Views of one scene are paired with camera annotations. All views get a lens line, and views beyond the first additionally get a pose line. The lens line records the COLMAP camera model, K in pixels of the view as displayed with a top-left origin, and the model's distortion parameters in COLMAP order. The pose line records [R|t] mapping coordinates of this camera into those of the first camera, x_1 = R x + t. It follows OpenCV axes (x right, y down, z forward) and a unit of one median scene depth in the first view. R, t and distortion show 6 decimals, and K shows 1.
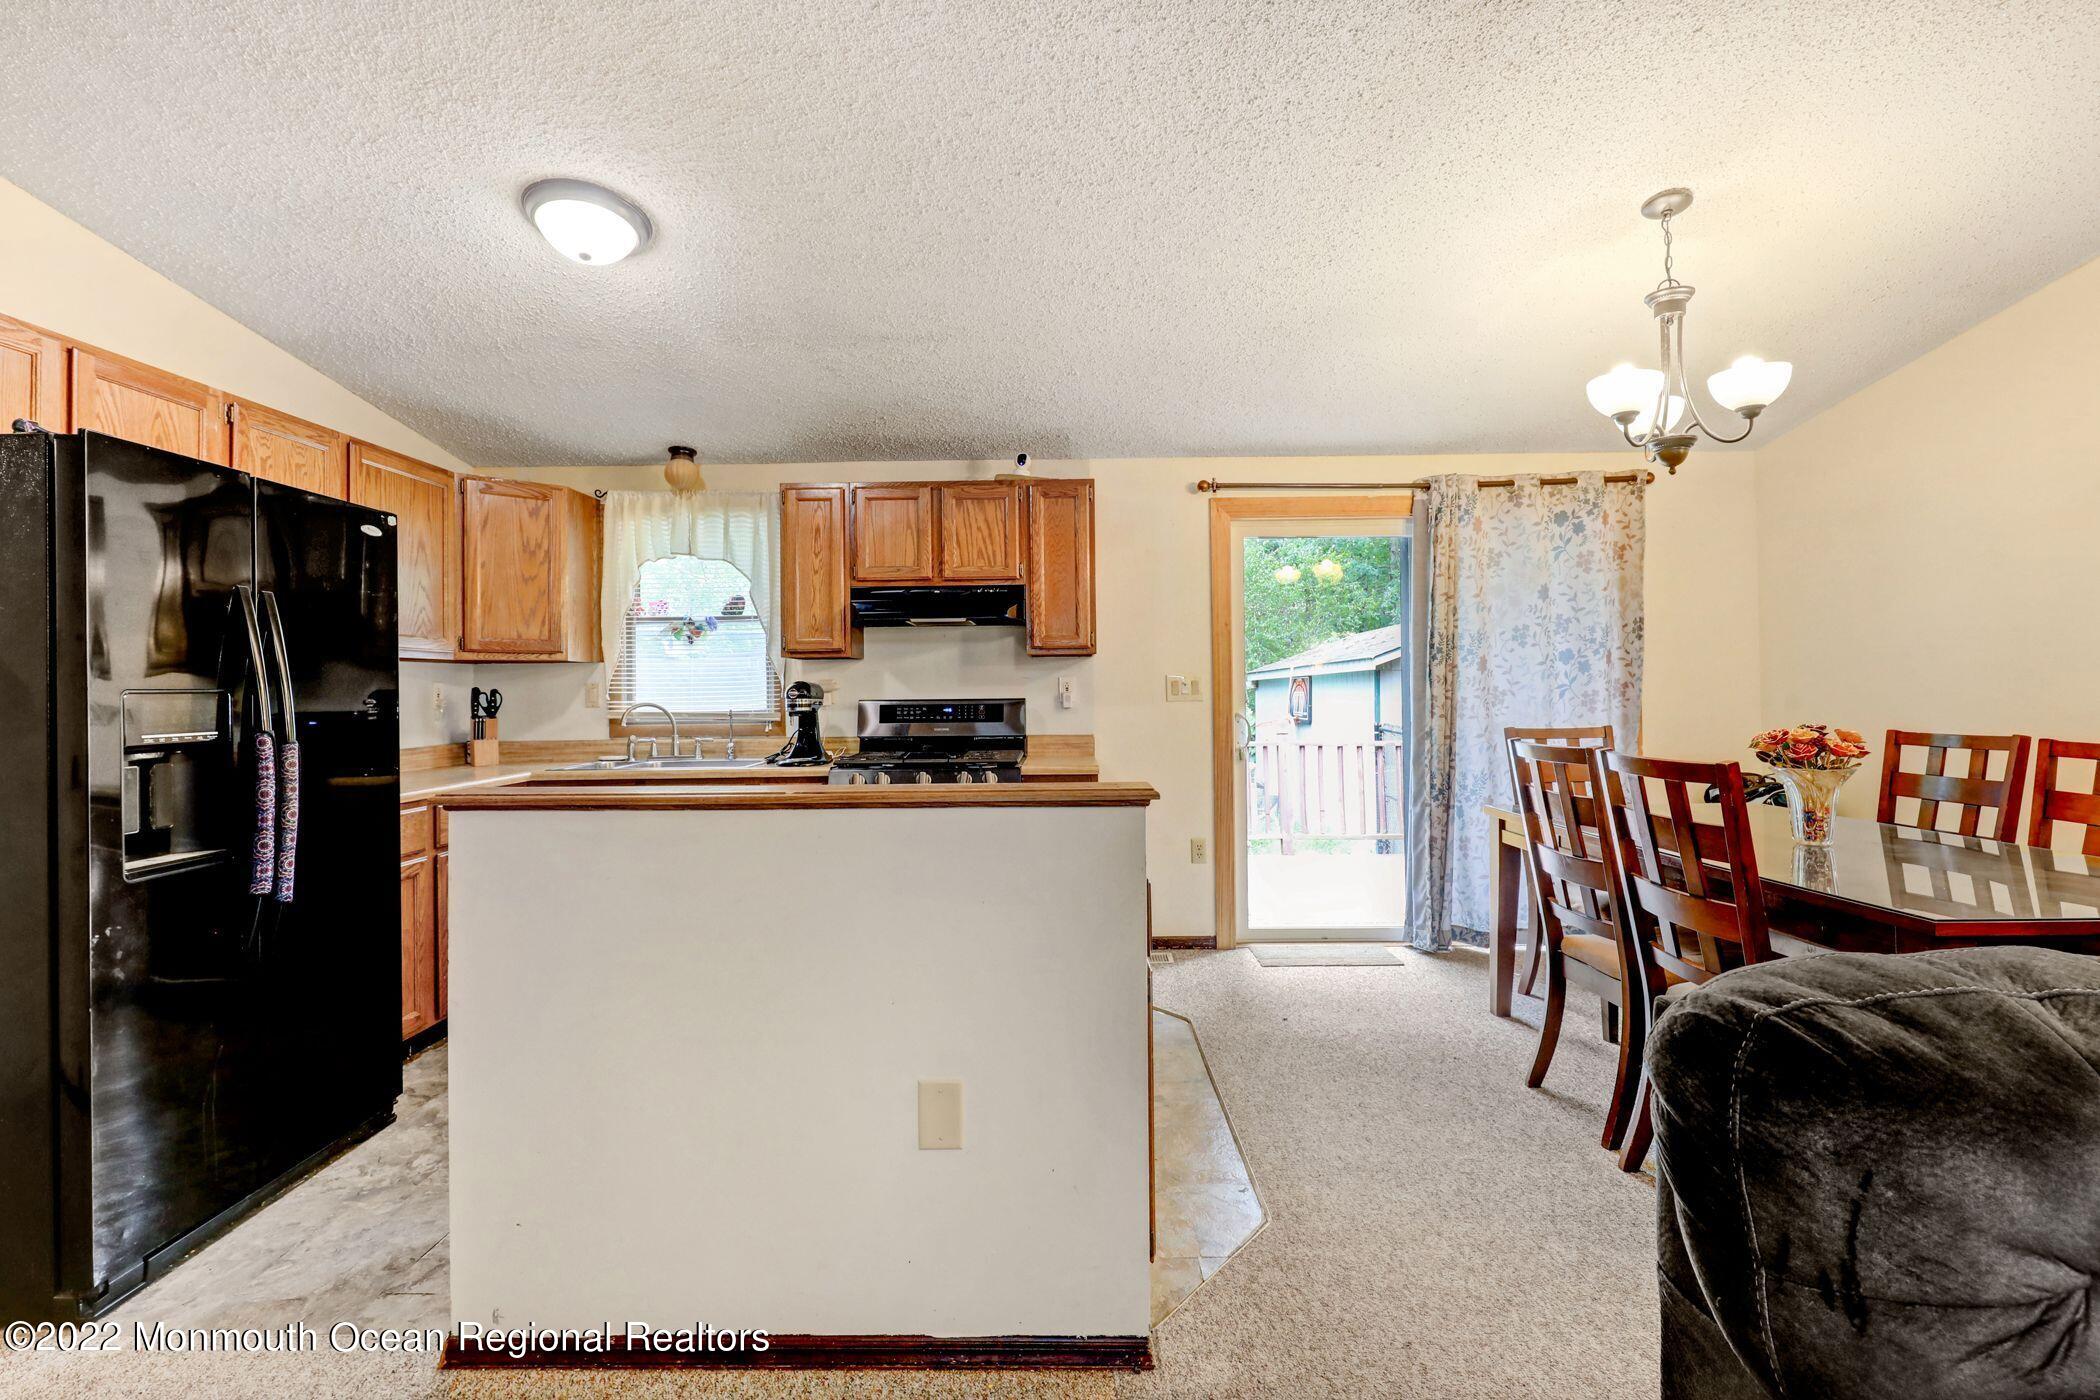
lens RADIAL K [[940.0, 0, 1055.2], [0, 940.0, 672.6], [0, 0, 1]] dist [-0.002539, -0.000089]
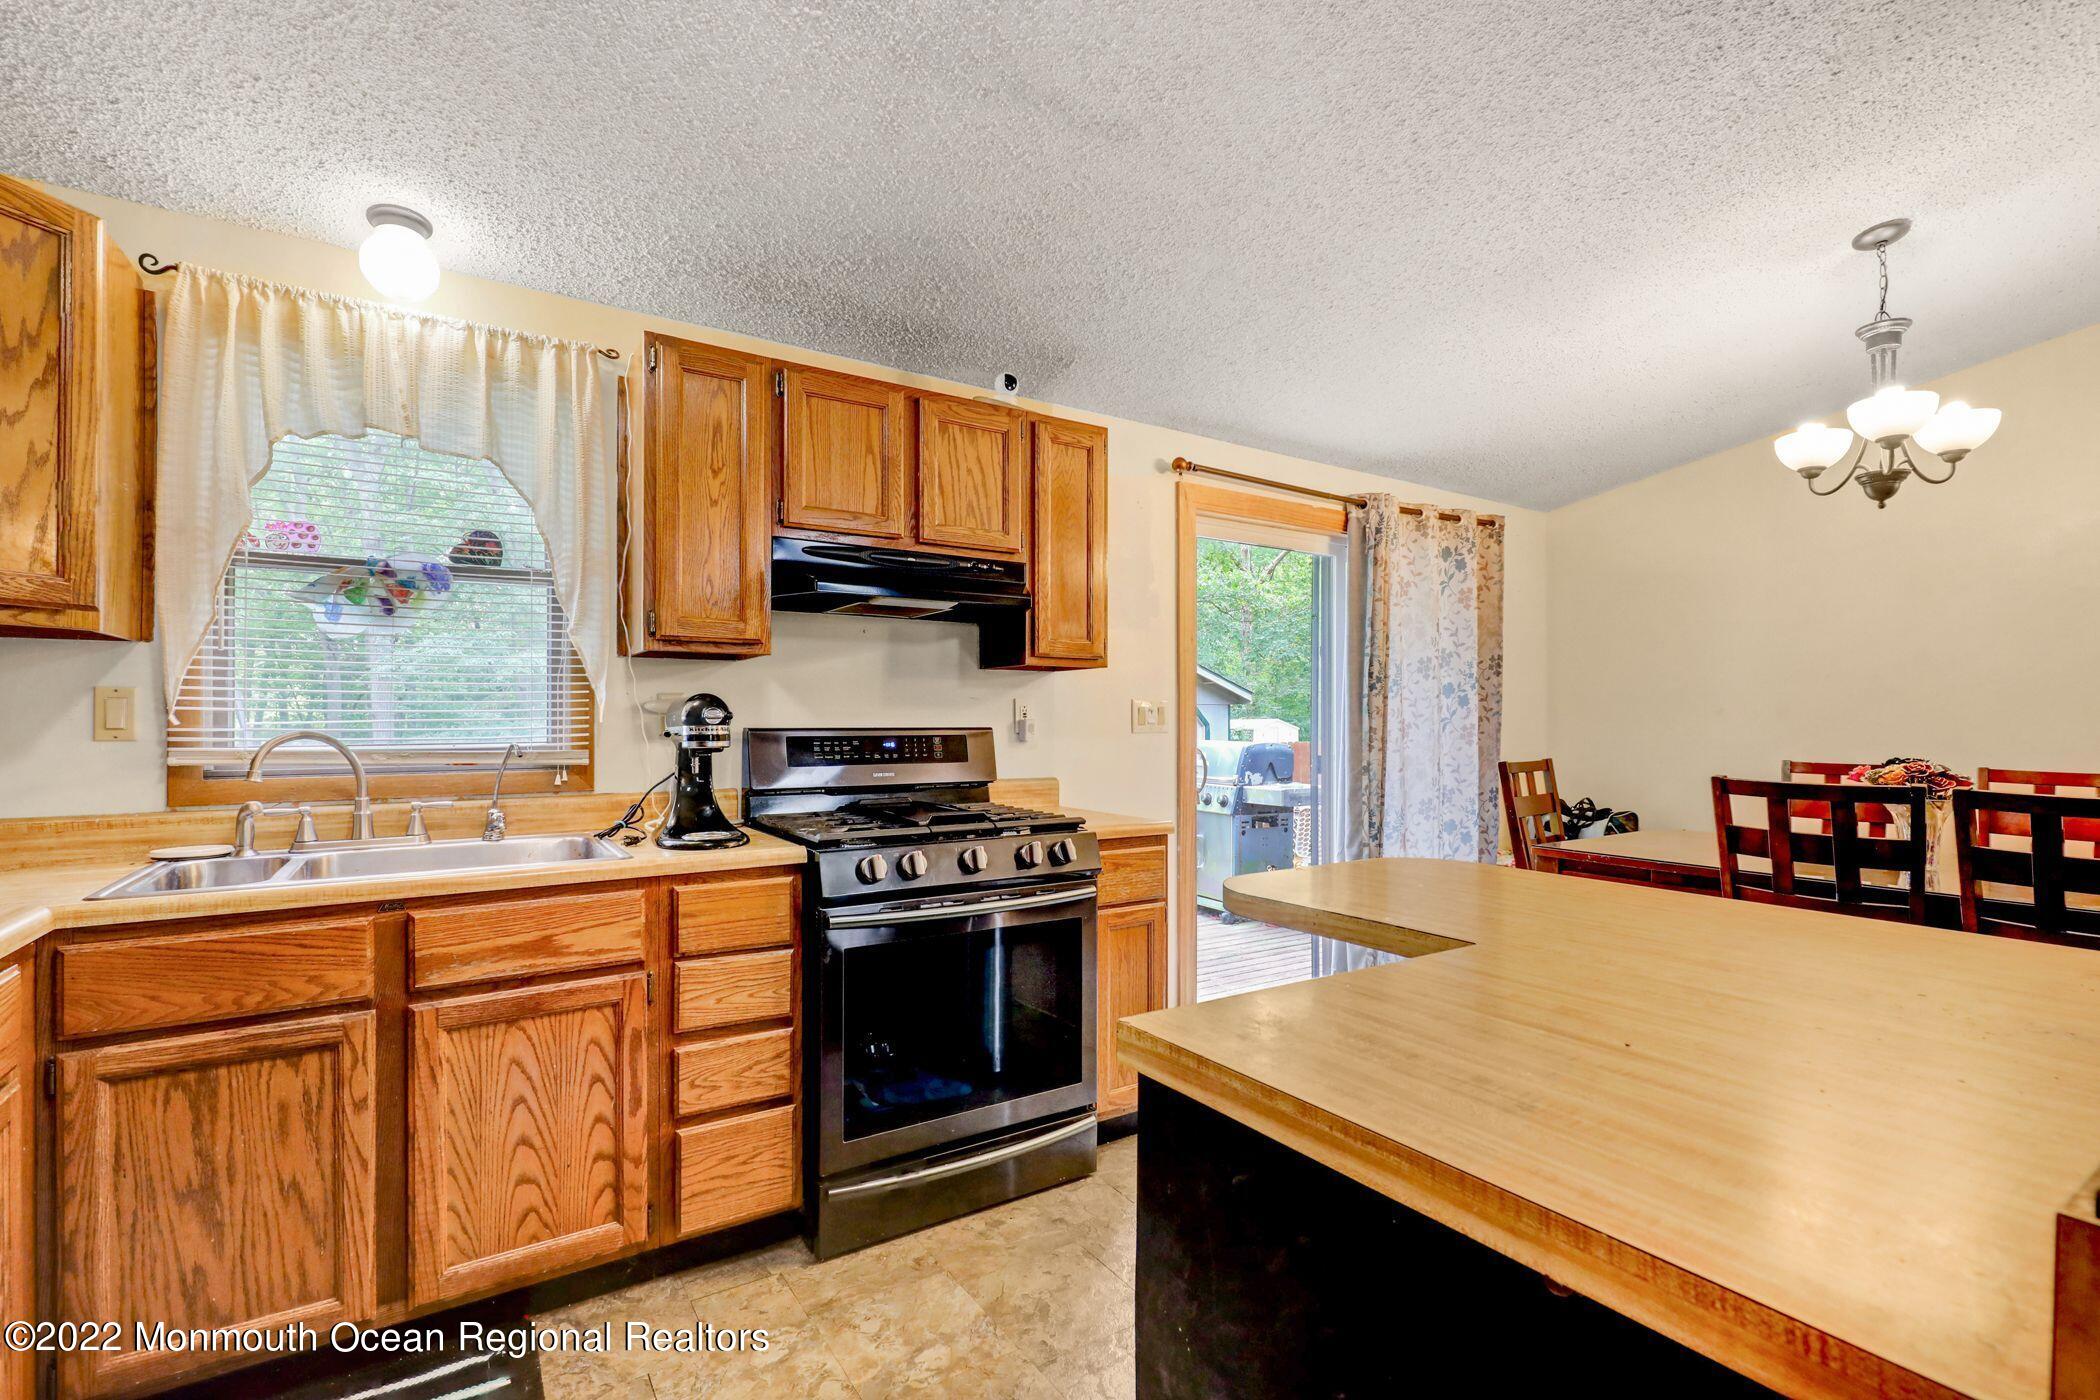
lens RADIAL K [[940.0, 0, 1049.6], [0, 940.0, 713.8], [0, 0, 1]] dist [-0.002539, -0.000089]
pose [[0.835164, 0.015465, 0.549783, -0.378722], [-0.021282, 0.999765, 0.004205, 0.013269], [-0.549589, -0.015213, 0.835297, 0.396045]]
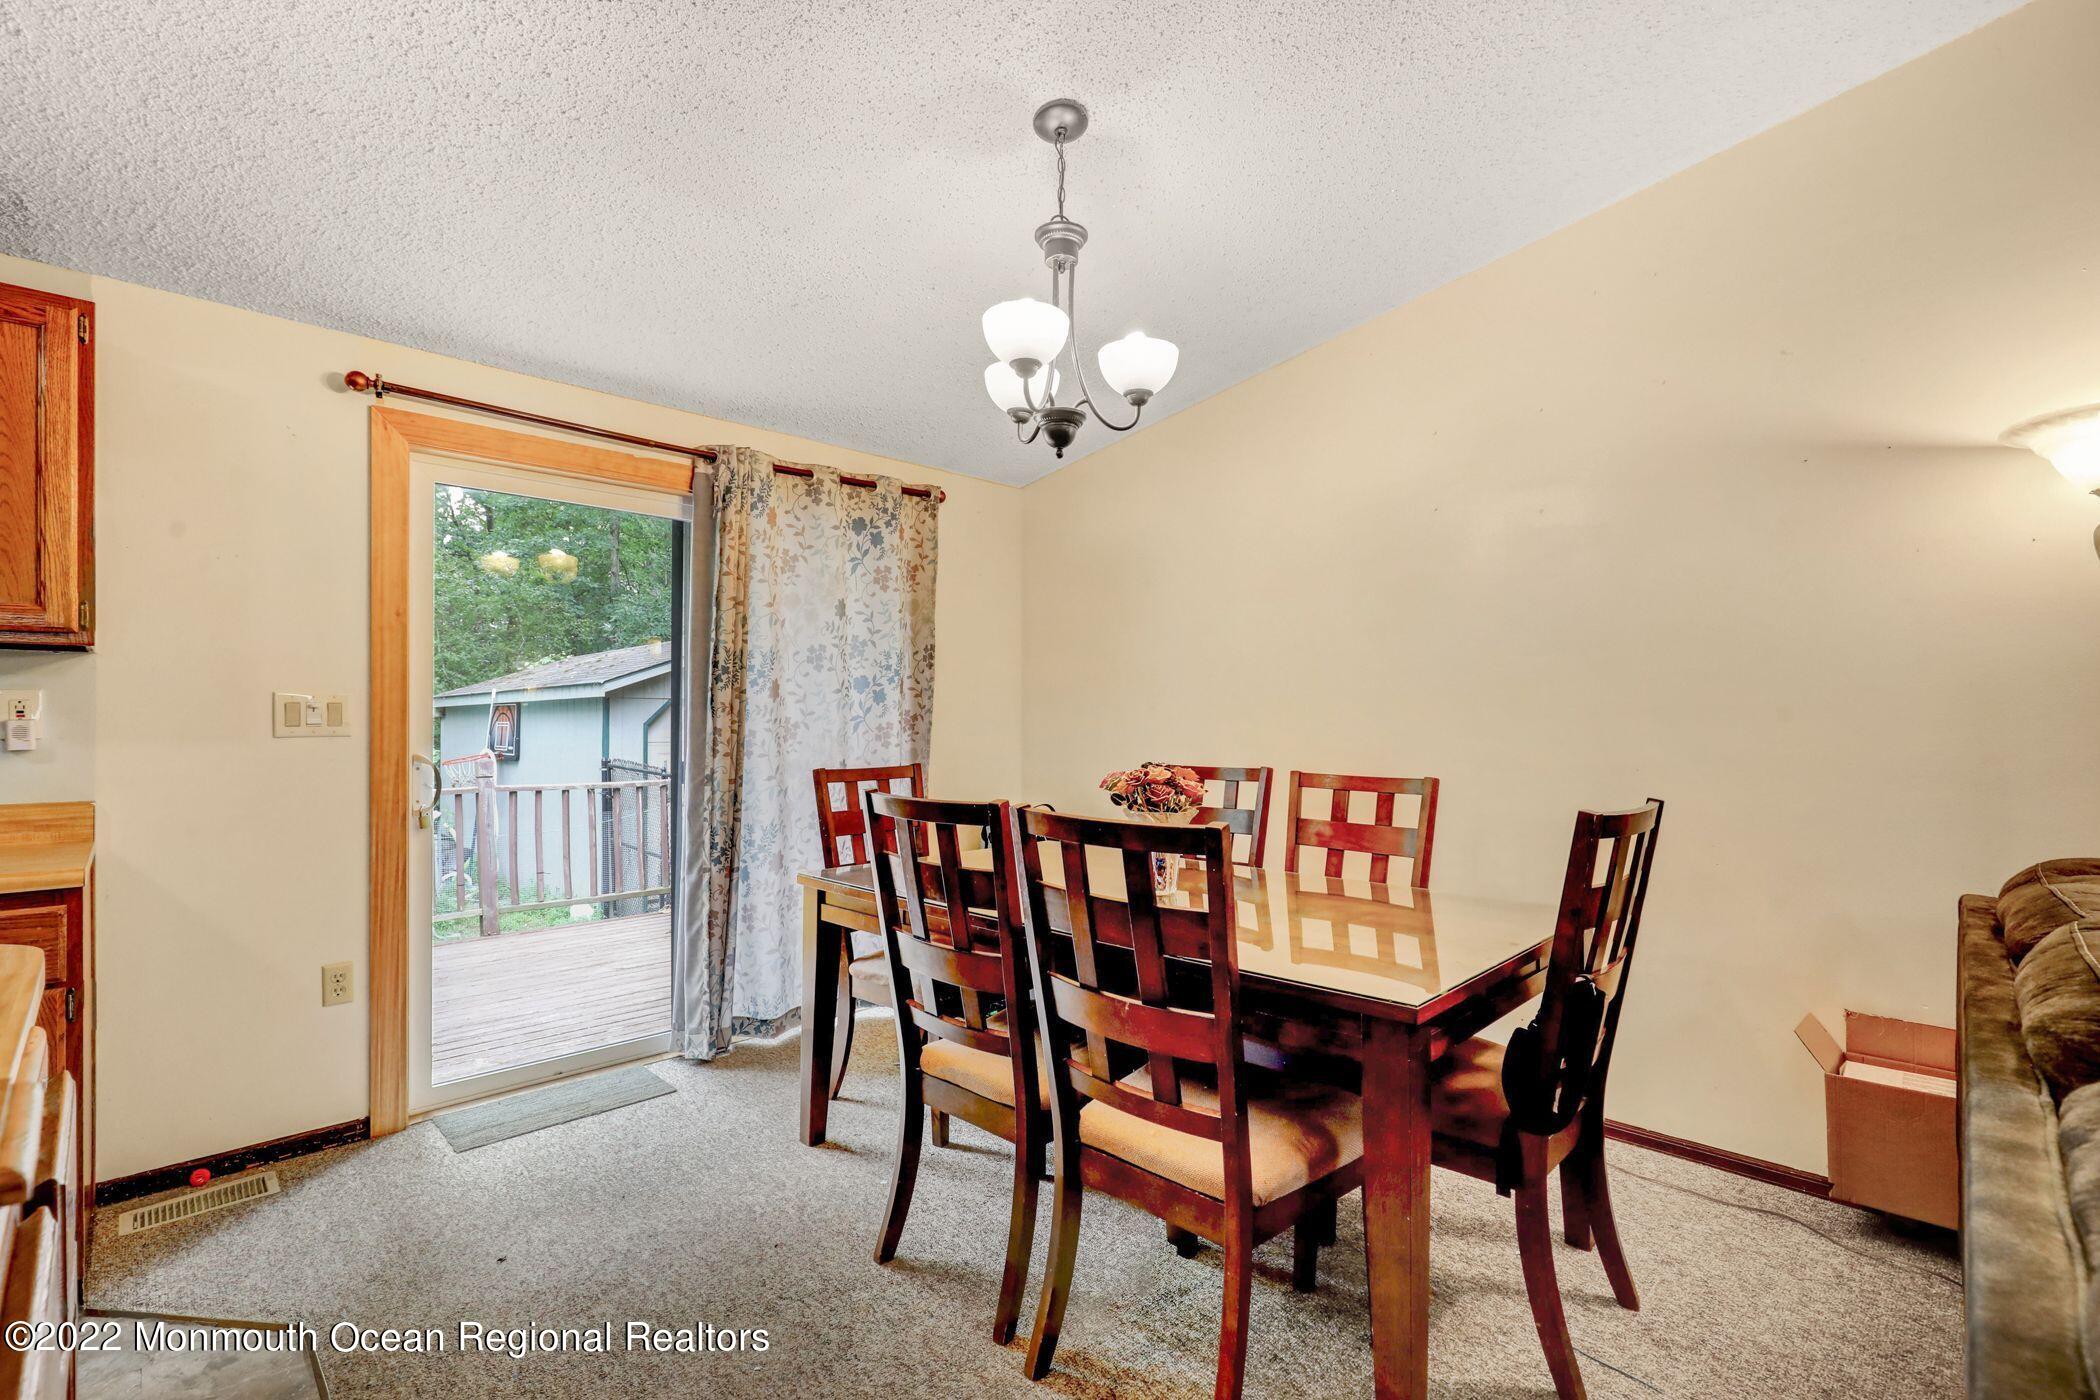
lens RADIAL K [[940.0, 0, 1047.7], [0, 940.0, 715.1], [0, 0, 1]] dist [-0.002539, -0.000089]
pose [[0.707231, 0.011805, 0.706884, 0.048600], [-0.020436, 0.999784, 0.003749, 0.004980], [-0.706687, -0.017098, 0.707320, 0.261135]]
